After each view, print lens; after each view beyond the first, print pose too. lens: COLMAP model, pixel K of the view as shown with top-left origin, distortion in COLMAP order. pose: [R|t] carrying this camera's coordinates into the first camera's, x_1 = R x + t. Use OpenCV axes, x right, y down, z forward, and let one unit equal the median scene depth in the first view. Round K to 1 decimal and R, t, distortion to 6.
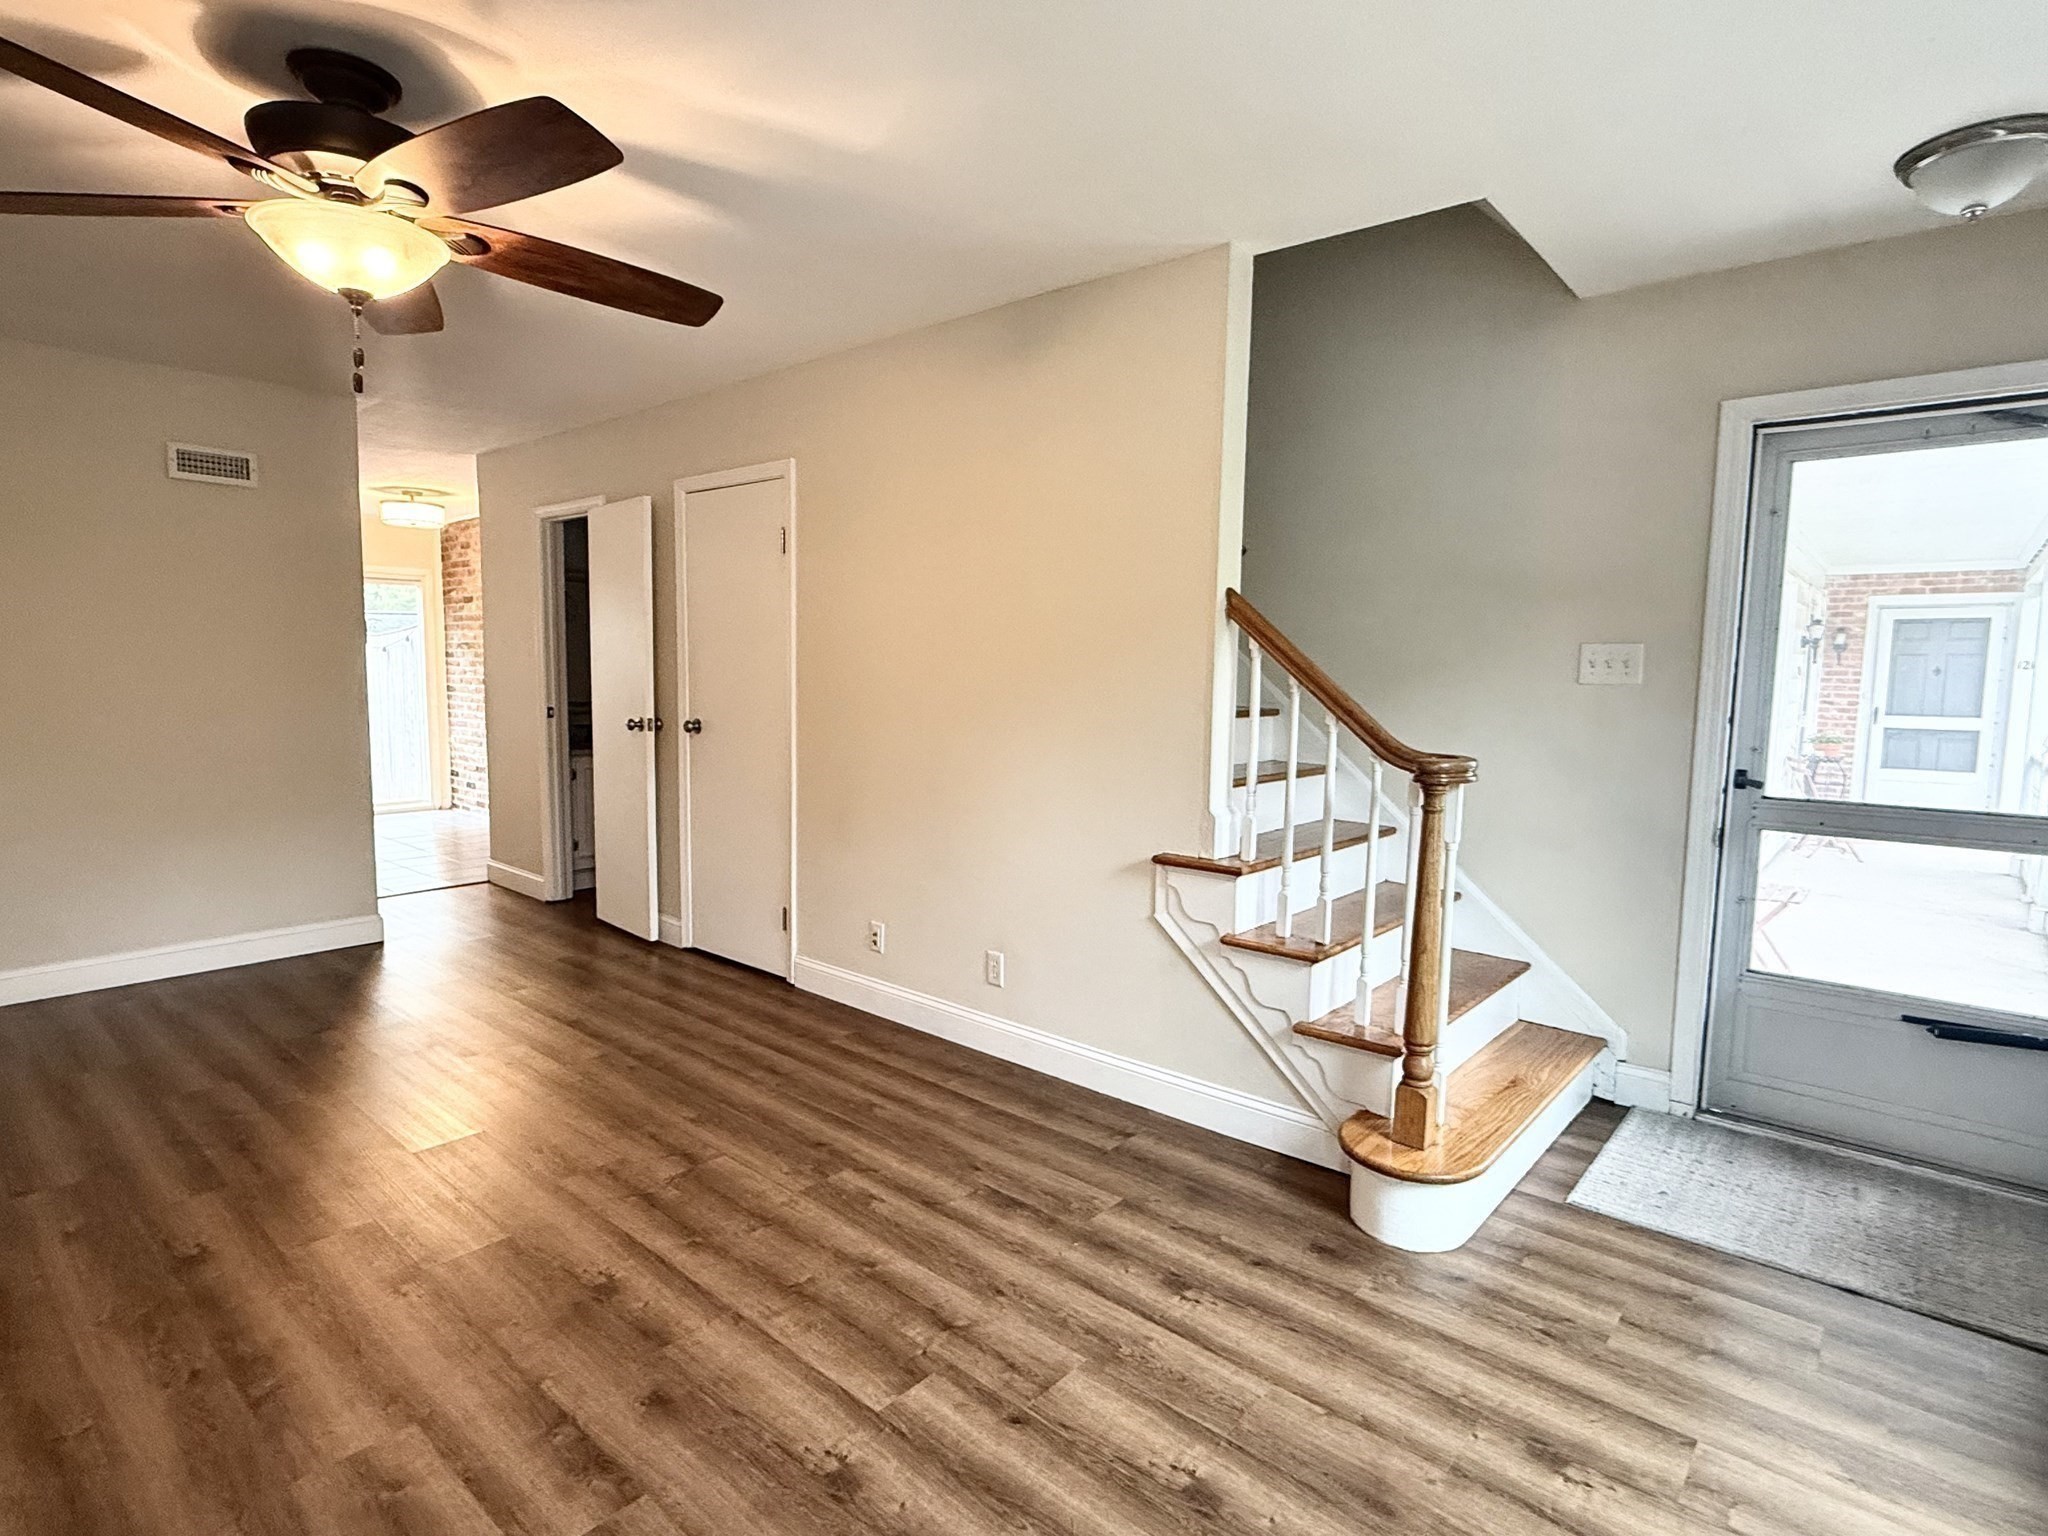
lens RADIAL K [[1049.5, 0, 1026.8], [0, 1049.5, 773.2], [0, 0, 1]] dist [0.002112, -0.000353]
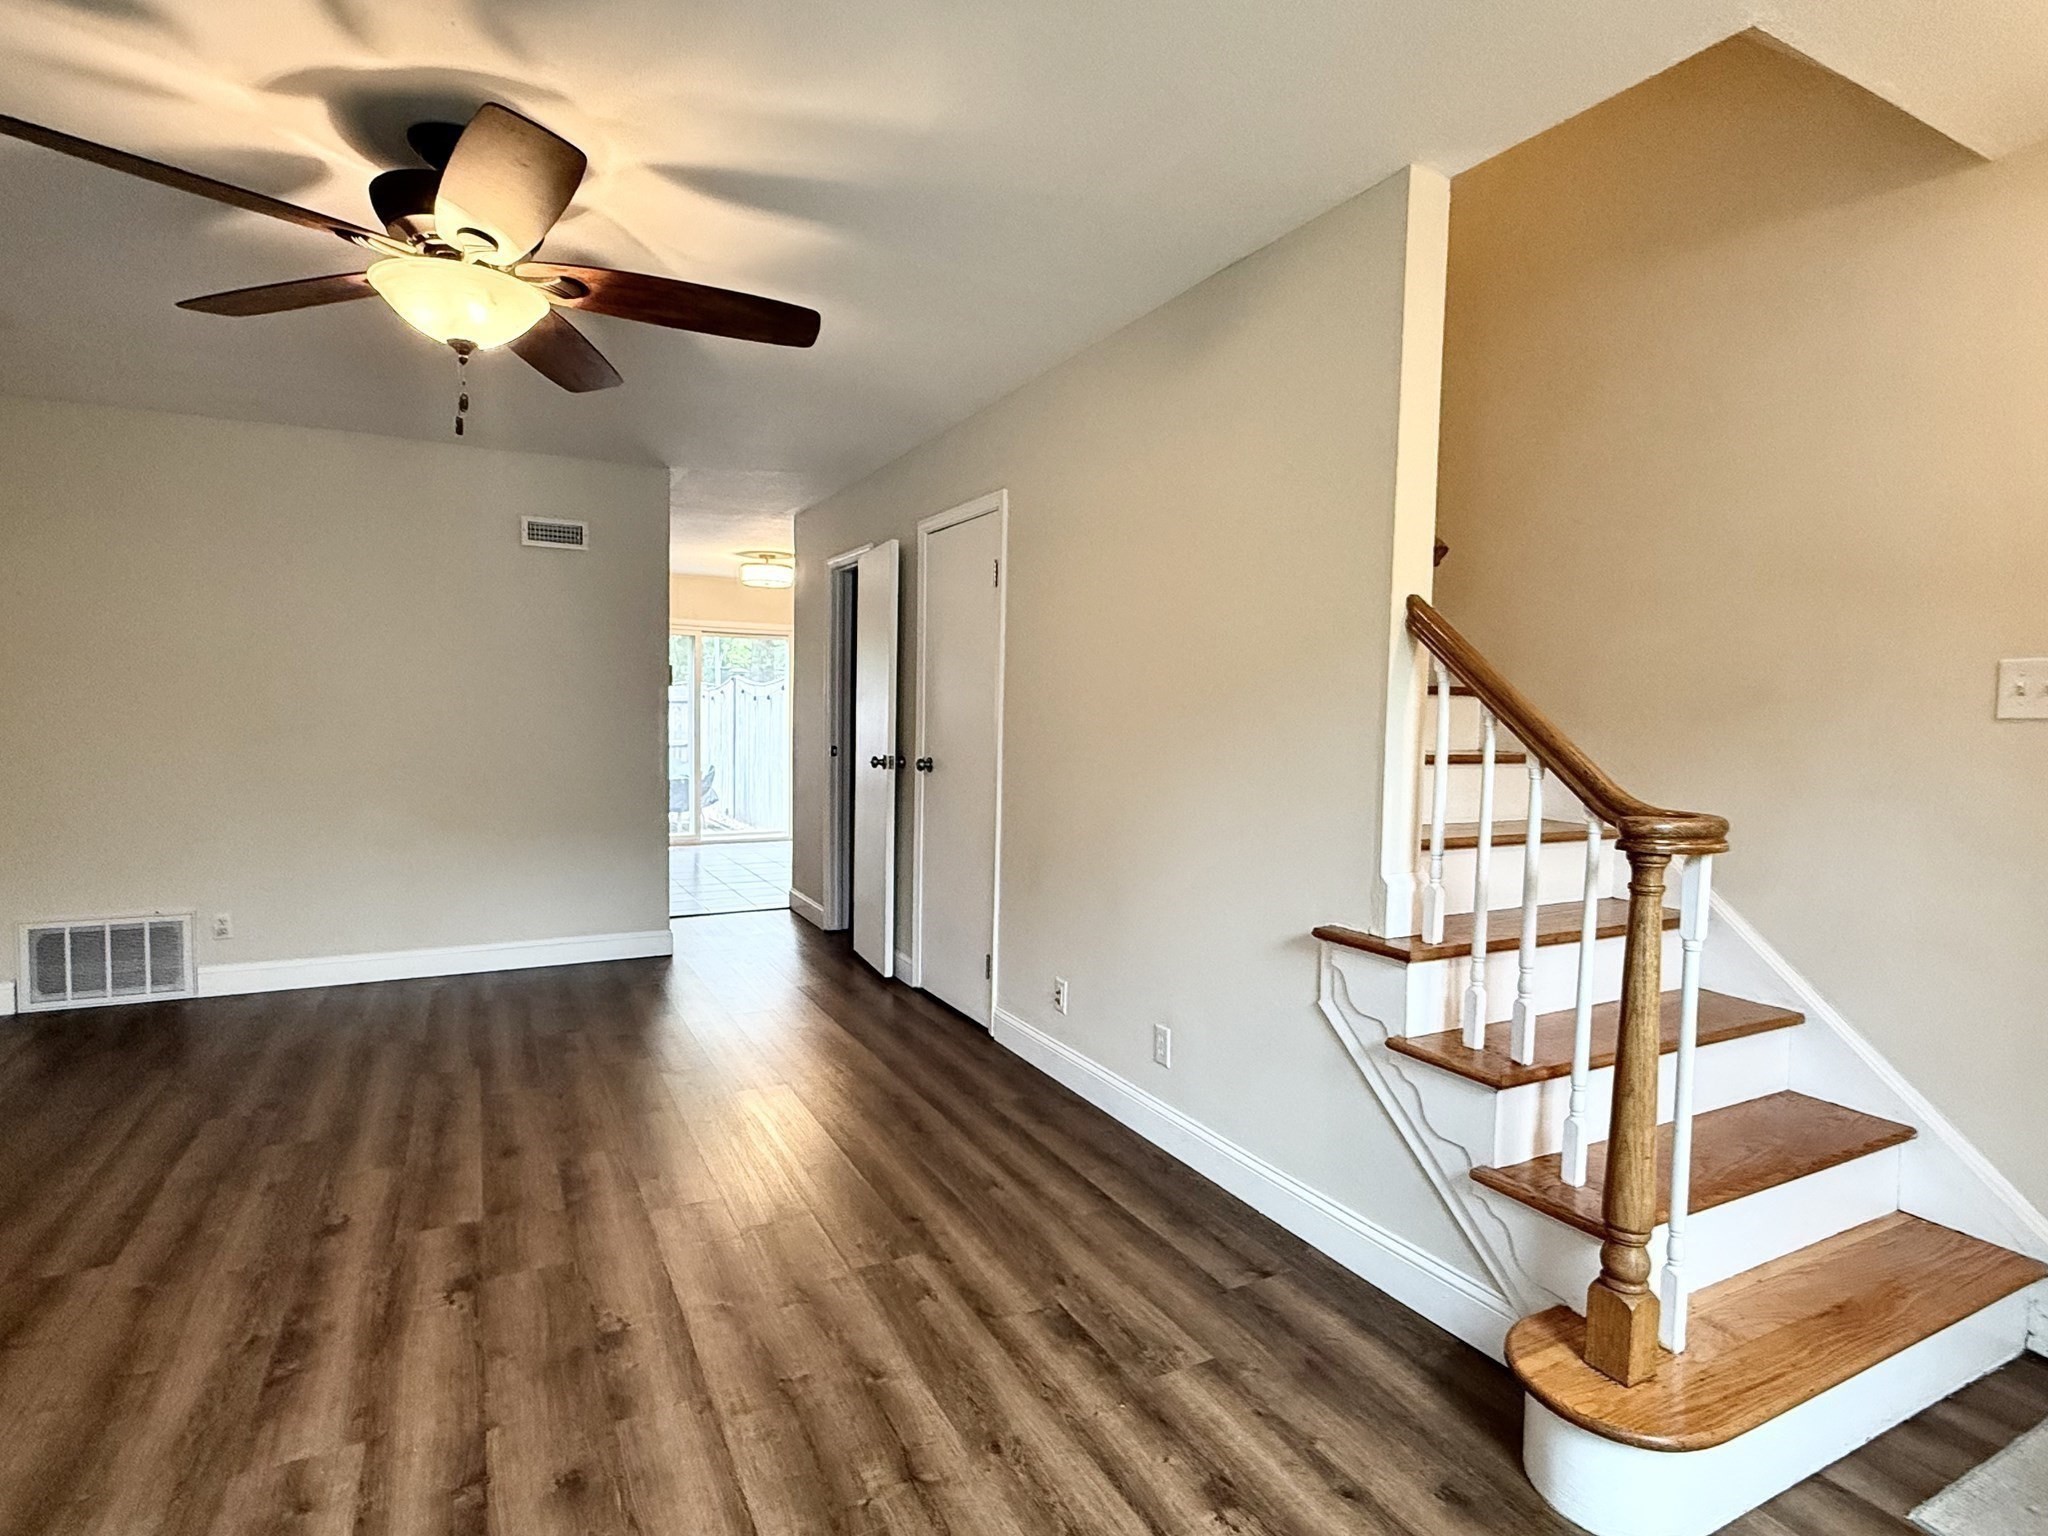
lens RADIAL K [[1049.5, 0, 1026.8], [0, 1049.5, 773.2], [0, 0, 1]] dist [0.002112, -0.000353]
pose [[0.931446, 0.022357, -0.363192, 0.222764], [-0.040481, 0.998282, -0.042367, 0.003060], [0.361621, 0.054165, 0.930751, 0.173303]]
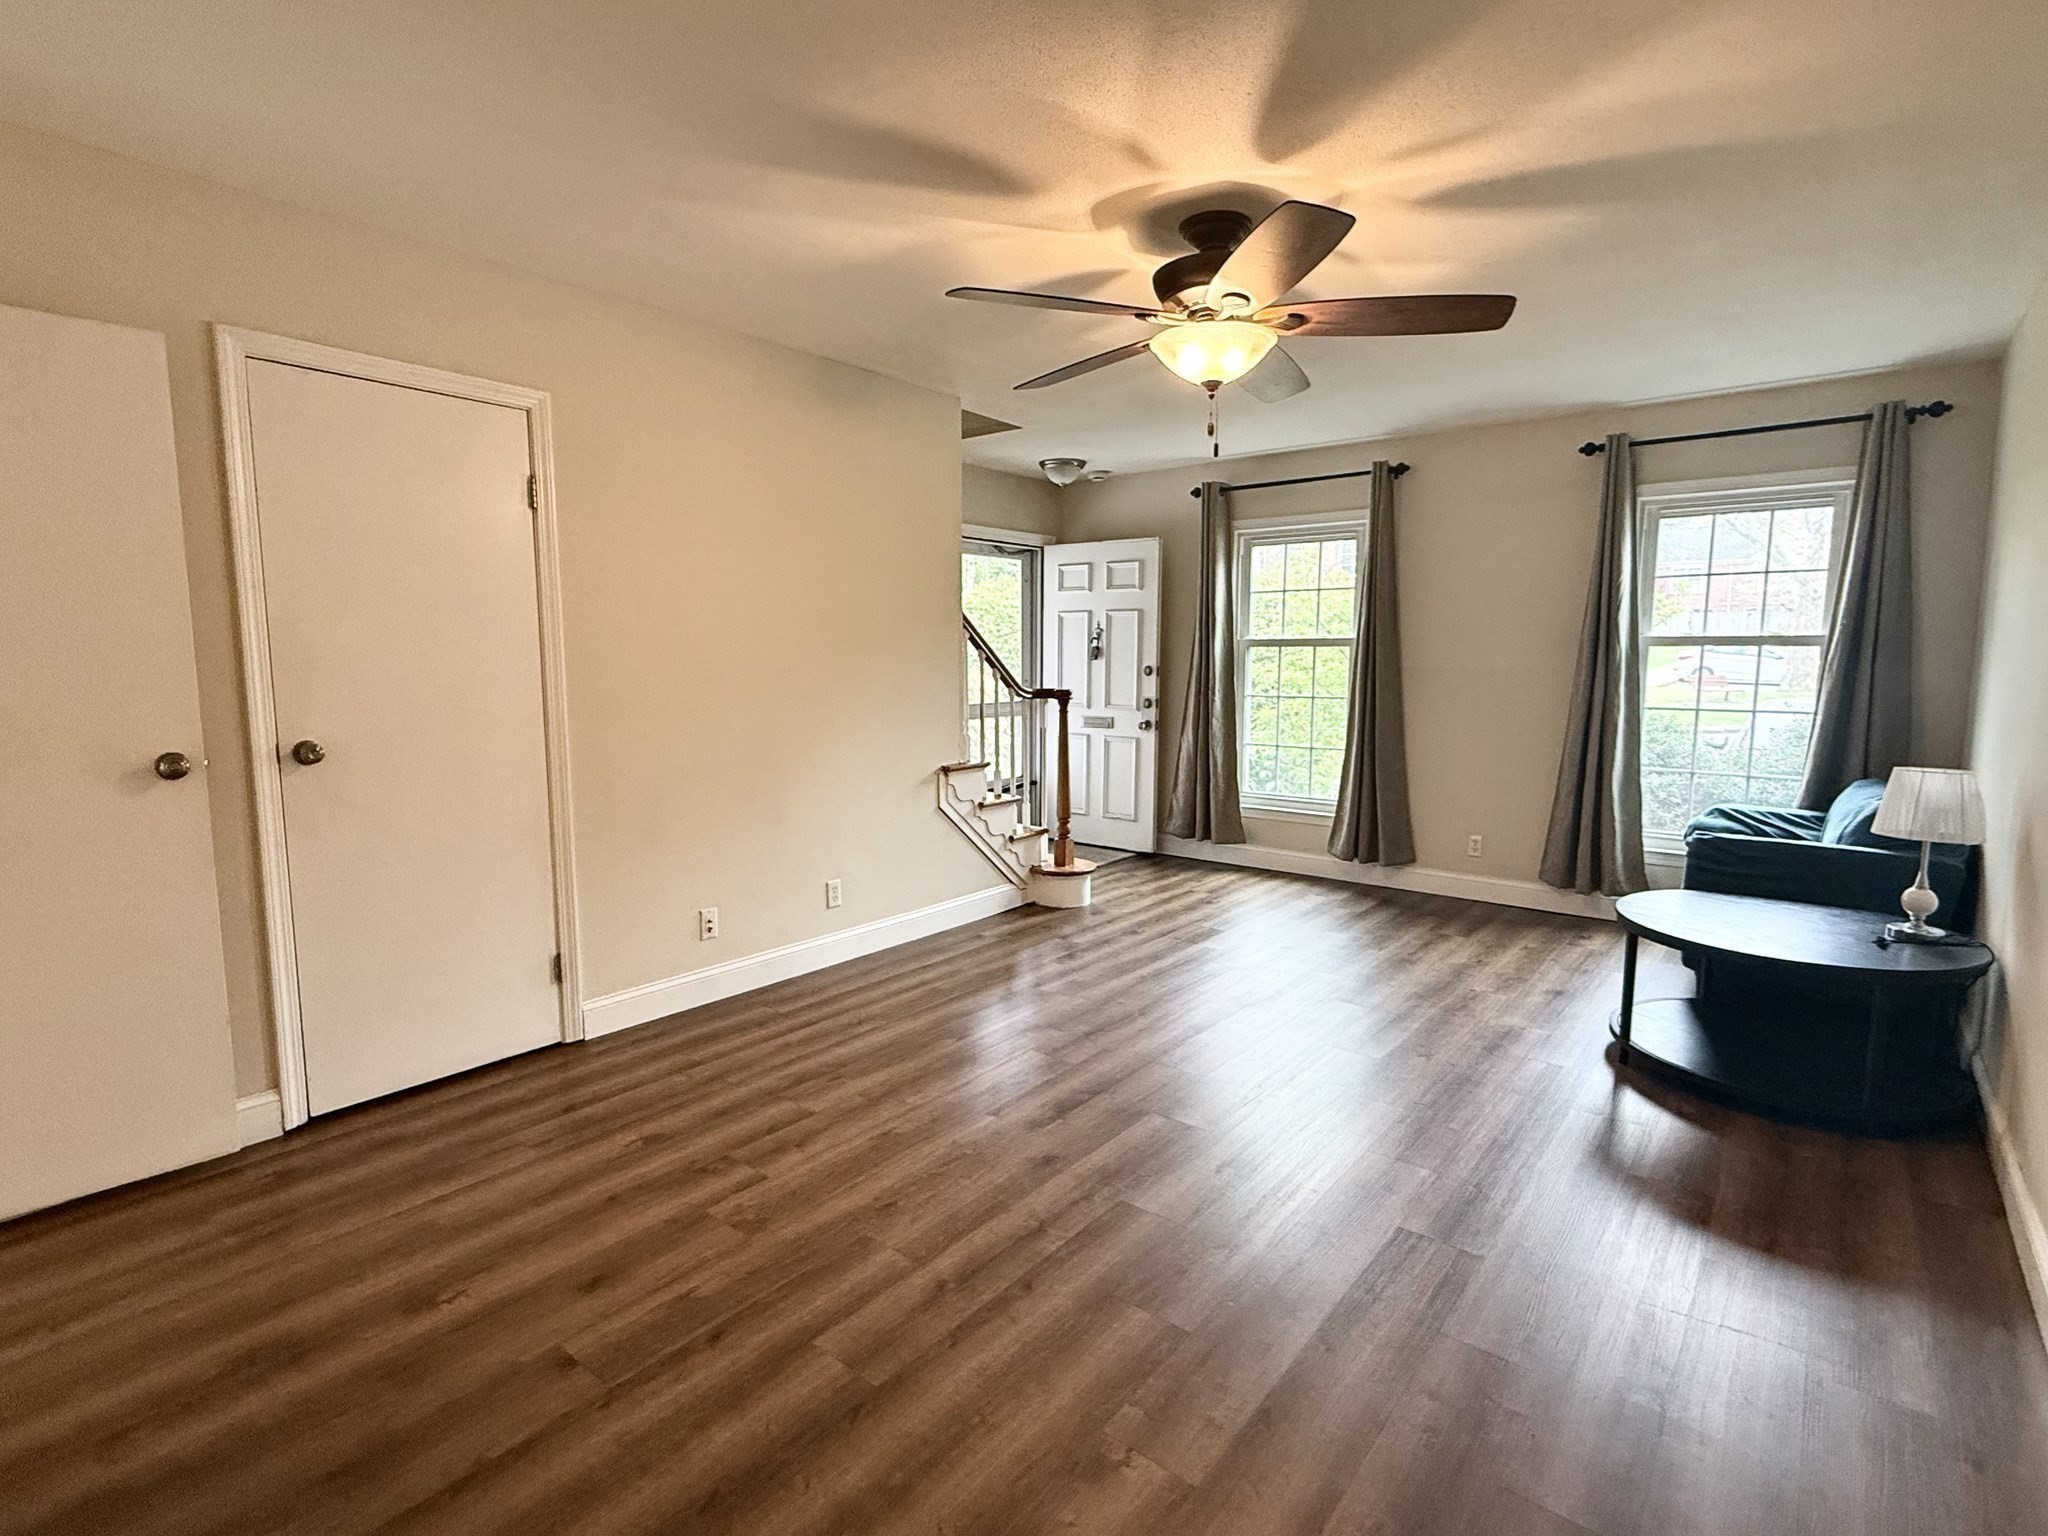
lens RADIAL K [[993.0, 0, 1025.0], [0, 993.0, 769.1], [0, 0, 1]] dist [-0.000701, -0.000244]
pose [[-0.030250, -0.130522, 0.990984, -1.485036], [0.101135, 0.985950, 0.132946, -0.115105], [-0.994413, 0.104245, -0.016624, 0.983837]]
